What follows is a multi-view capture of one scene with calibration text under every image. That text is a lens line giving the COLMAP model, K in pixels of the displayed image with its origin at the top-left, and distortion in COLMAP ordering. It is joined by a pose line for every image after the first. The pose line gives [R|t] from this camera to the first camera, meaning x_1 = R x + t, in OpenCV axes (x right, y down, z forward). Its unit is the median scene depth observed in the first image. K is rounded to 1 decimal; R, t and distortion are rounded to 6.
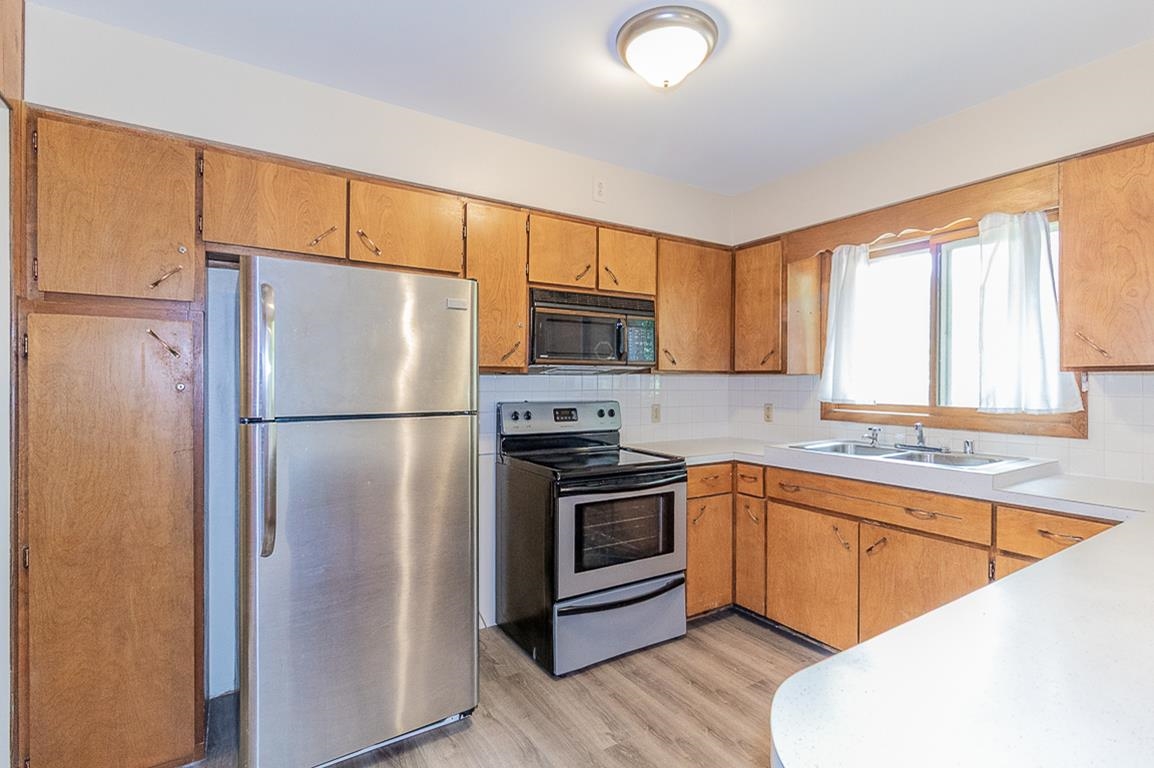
lens RADIAL K [[551.6, 0, 585.2], [0, 551.6, 385.7], [0, 0, 1]] dist [0.001511, 0.000380]
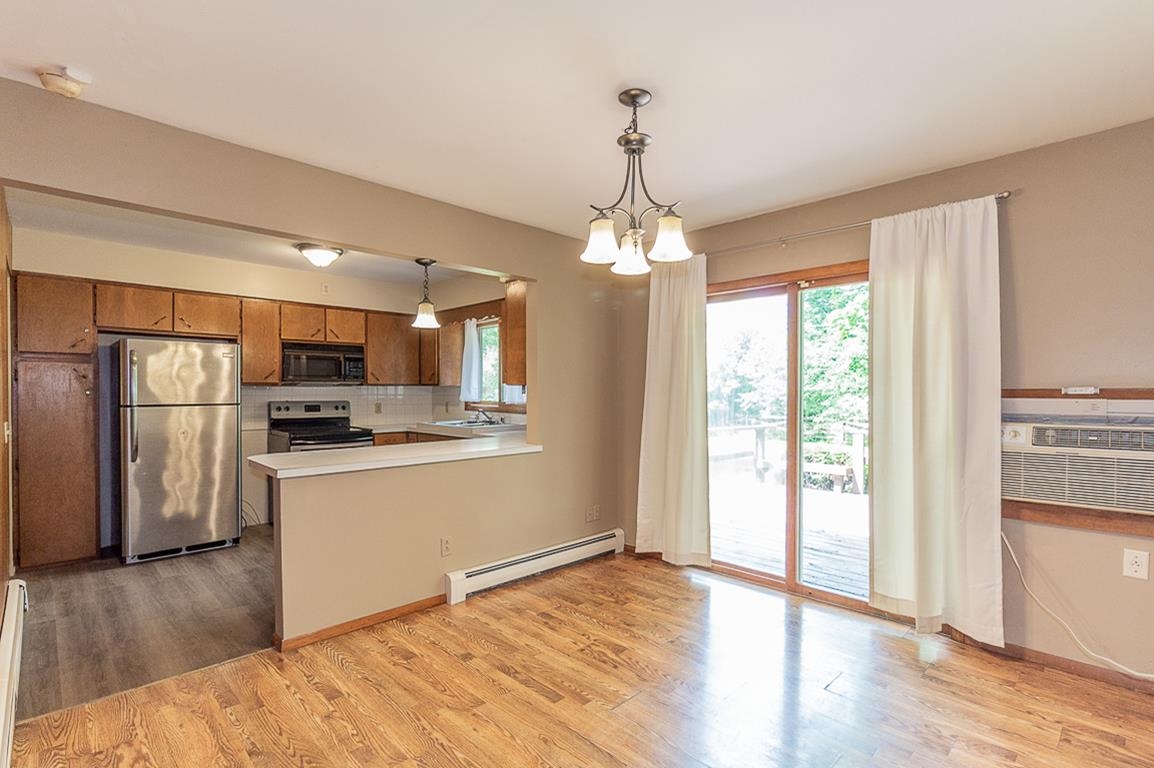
lens RADIAL K [[546.3, 0, 584.0], [0, 546.3, 397.7], [0, 0, 1]] dist [-0.000568, -0.000350]
pose [[0.979119, -0.004436, 0.203238, 0.509777], [0.003166, 0.999973, 0.006574, 0.008706], [-0.203262, -0.005793, 0.979107, -1.019051]]
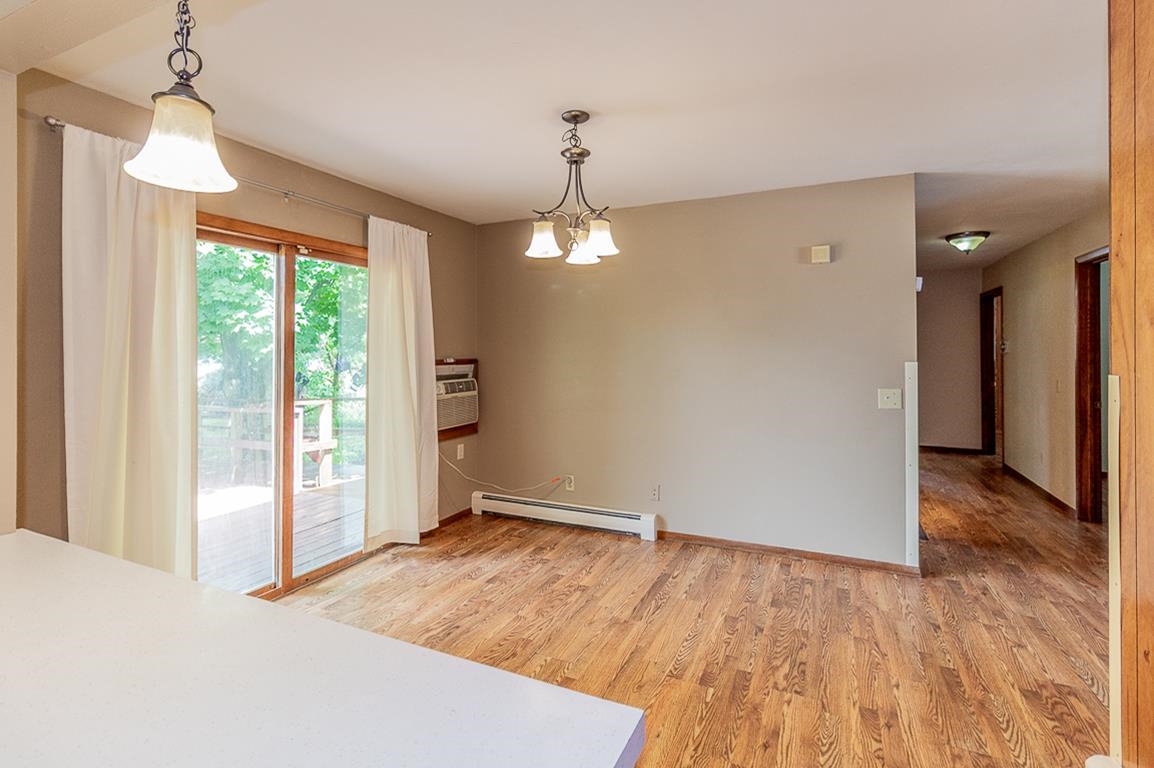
lens RADIAL K [[544.1, 0, 577.6], [0, 544.1, 348.6], [0, 0, 1]] dist [-0.000526, -0.000310]
pose [[-0.528277, 0.002610, 0.849068, -0.003031], [0.006295, 0.999980, 0.000842, -0.026104], [-0.849049, 0.005790, -0.528282, 0.146986]]
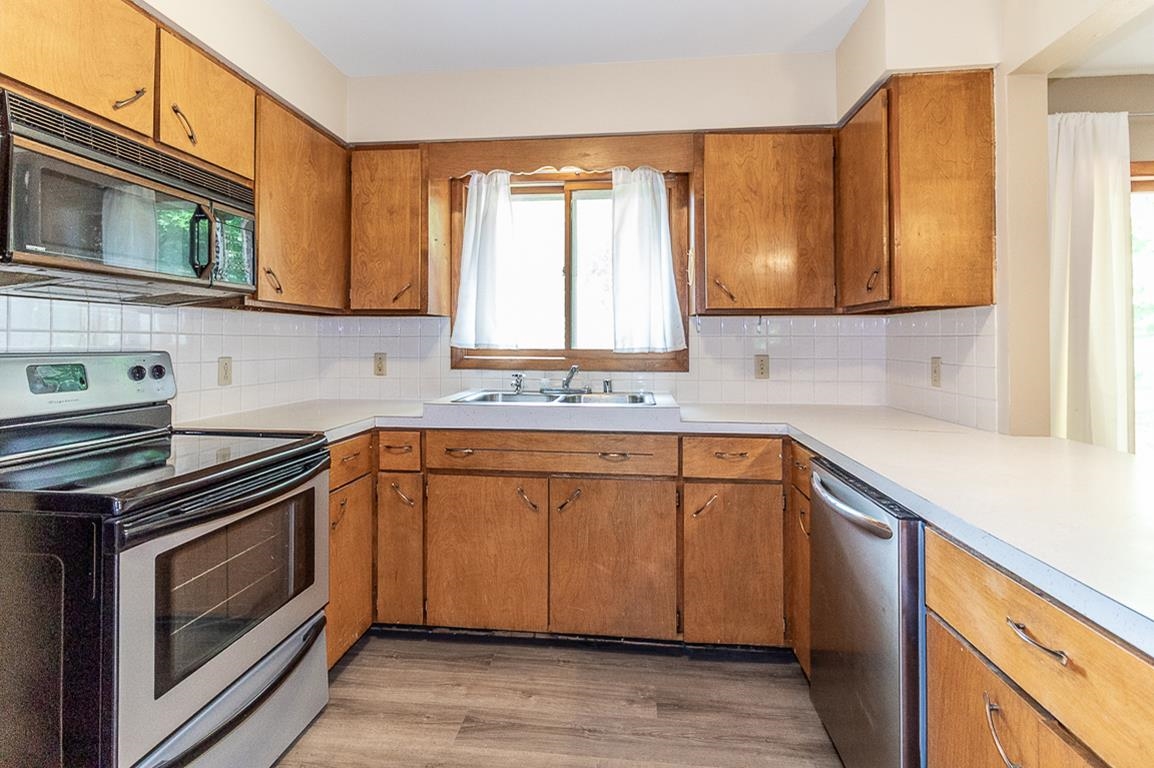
lens RADIAL K [[547.8, 0, 580.1], [0, 547.8, 337.2], [0, 0, 1]] dist [0.002047, -0.000121]
pose [[0.622892, 0.005573, 0.782288, -0.138734], [0.006839, 0.999898, -0.012569, 0.026860], [-0.782278, 0.013179, 0.622790, 0.345146]]
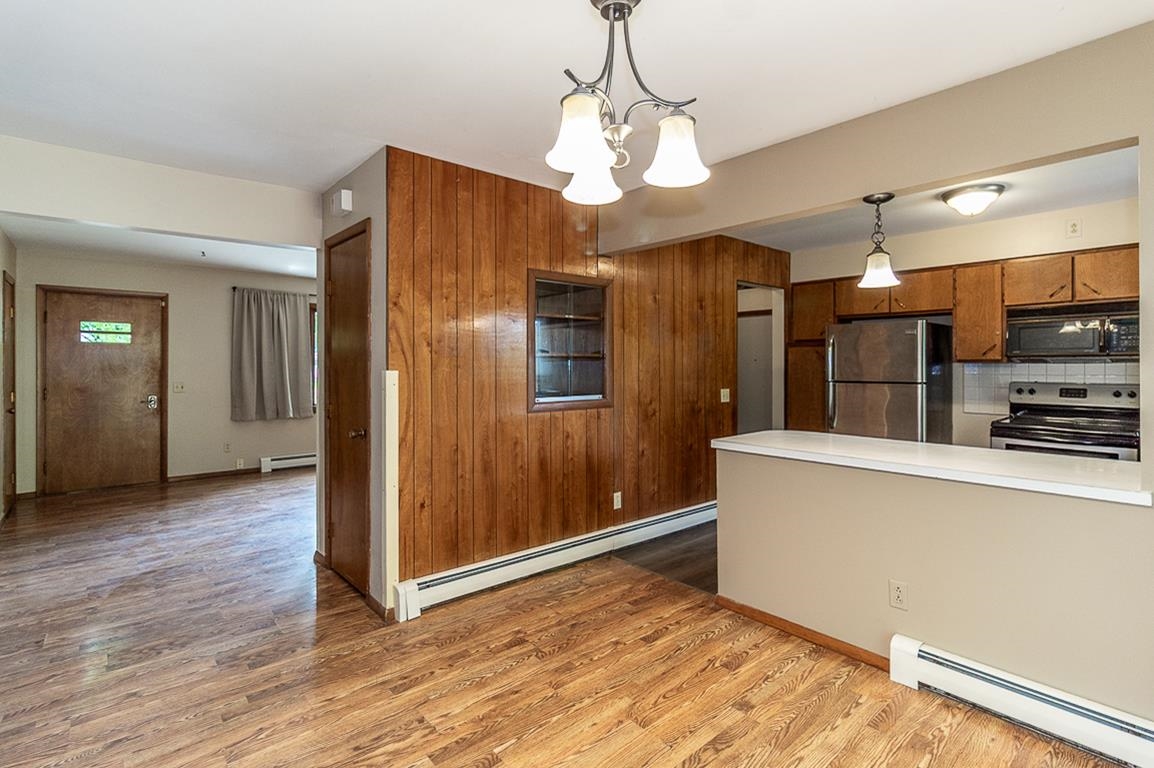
lens RADIAL K [[546.8, 0, 576.6], [0, 546.8, 361.3], [0, 0, 1]] dist [0.001456, -0.000370]
pose [[0.133064, -0.010615, -0.991051, 1.205010], [-0.005166, 0.999922, -0.011404, -0.003002], [0.991094, 0.006637, 0.132998, -0.405174]]
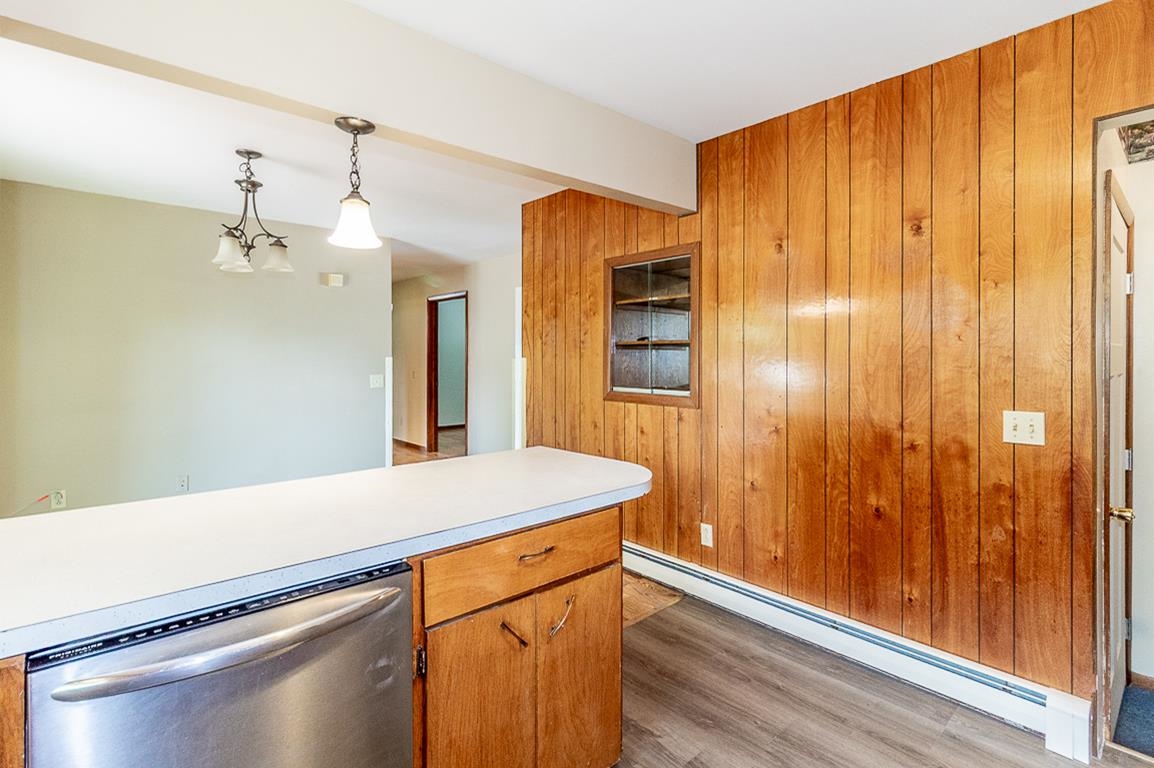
lens RADIAL K [[546.8, 0, 576.6], [0, 546.8, 361.3], [0, 0, 1]] dist [0.001456, -0.000370]
pose [[-0.988361, -0.003329, -0.152089, 0.260844], [-0.005483, 0.999891, 0.013741, -0.007322], [0.152027, 0.014415, -0.988271, 0.841675]]
